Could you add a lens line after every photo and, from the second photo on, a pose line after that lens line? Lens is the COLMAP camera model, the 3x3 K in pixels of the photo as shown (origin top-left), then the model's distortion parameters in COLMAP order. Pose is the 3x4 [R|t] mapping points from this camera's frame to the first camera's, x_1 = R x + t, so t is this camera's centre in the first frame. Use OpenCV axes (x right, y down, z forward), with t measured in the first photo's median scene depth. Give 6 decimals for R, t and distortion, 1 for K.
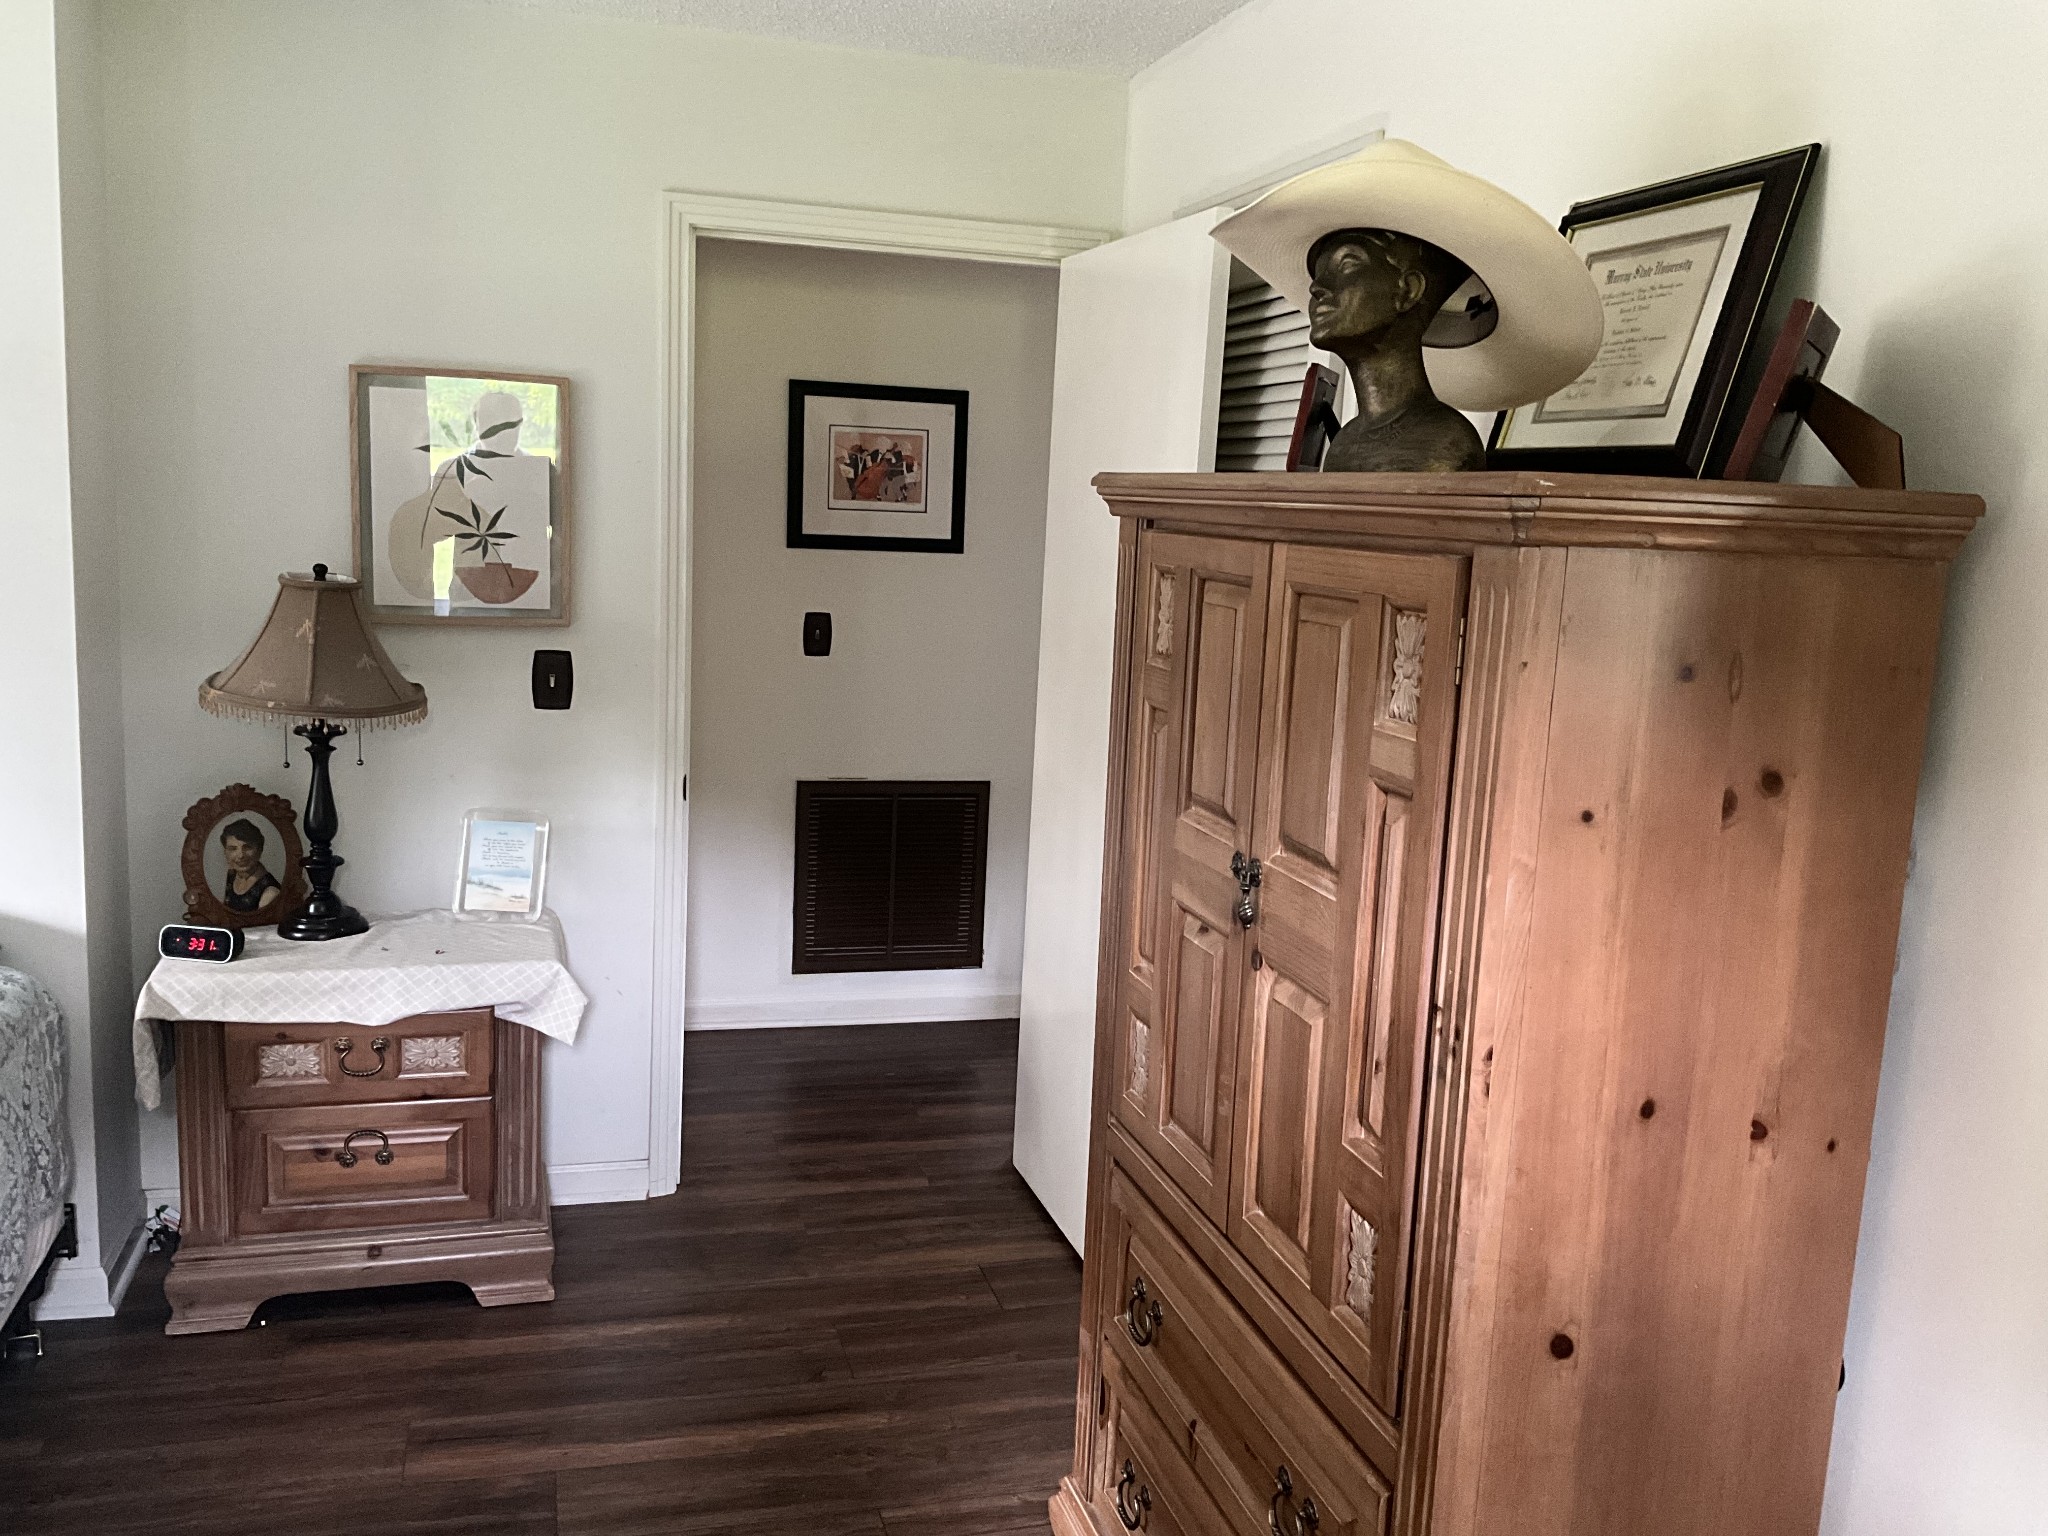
lens RADIAL K [[1690.3, 0, 1015.0], [0, 1690.3, 761.6], [0, 0, 1]] dist [0.132495, -0.276003]
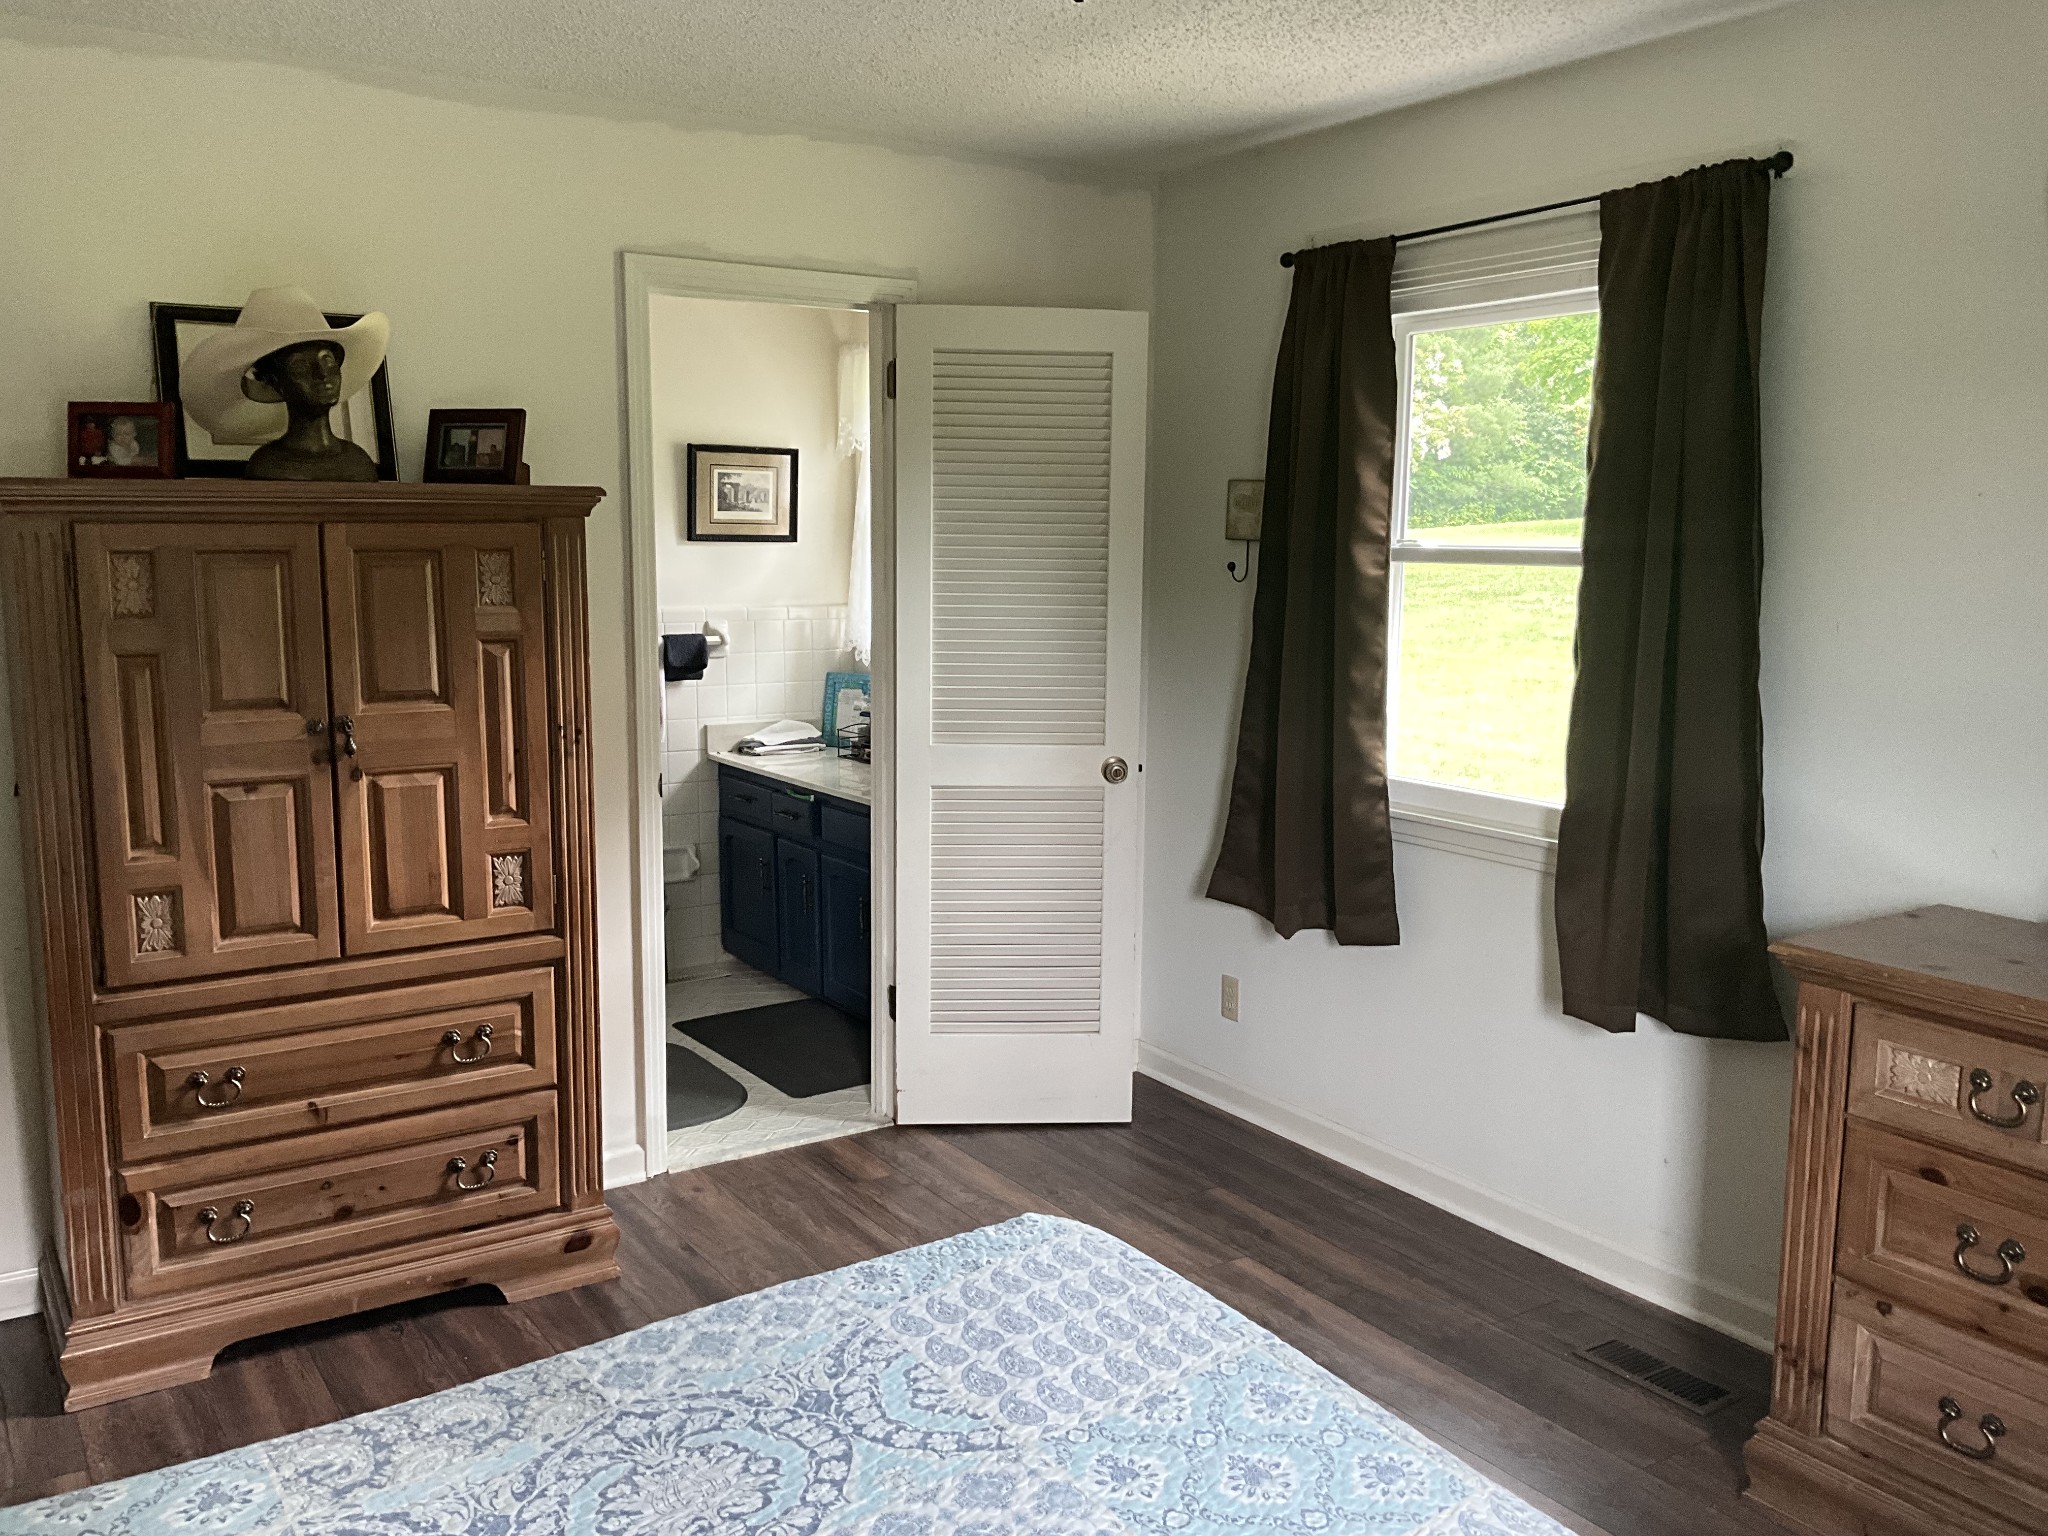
lens RADIAL K [[1690.3, 0, 1015.0], [0, 1690.3, 761.6], [0, 0, 1]] dist [0.132495, -0.276003]
pose [[-0.305790, -0.204057, 0.929975, -1.896491], [0.121265, 0.960460, 0.250621, -0.280351], [-0.944345, 0.189411, -0.268954, 0.993356]]
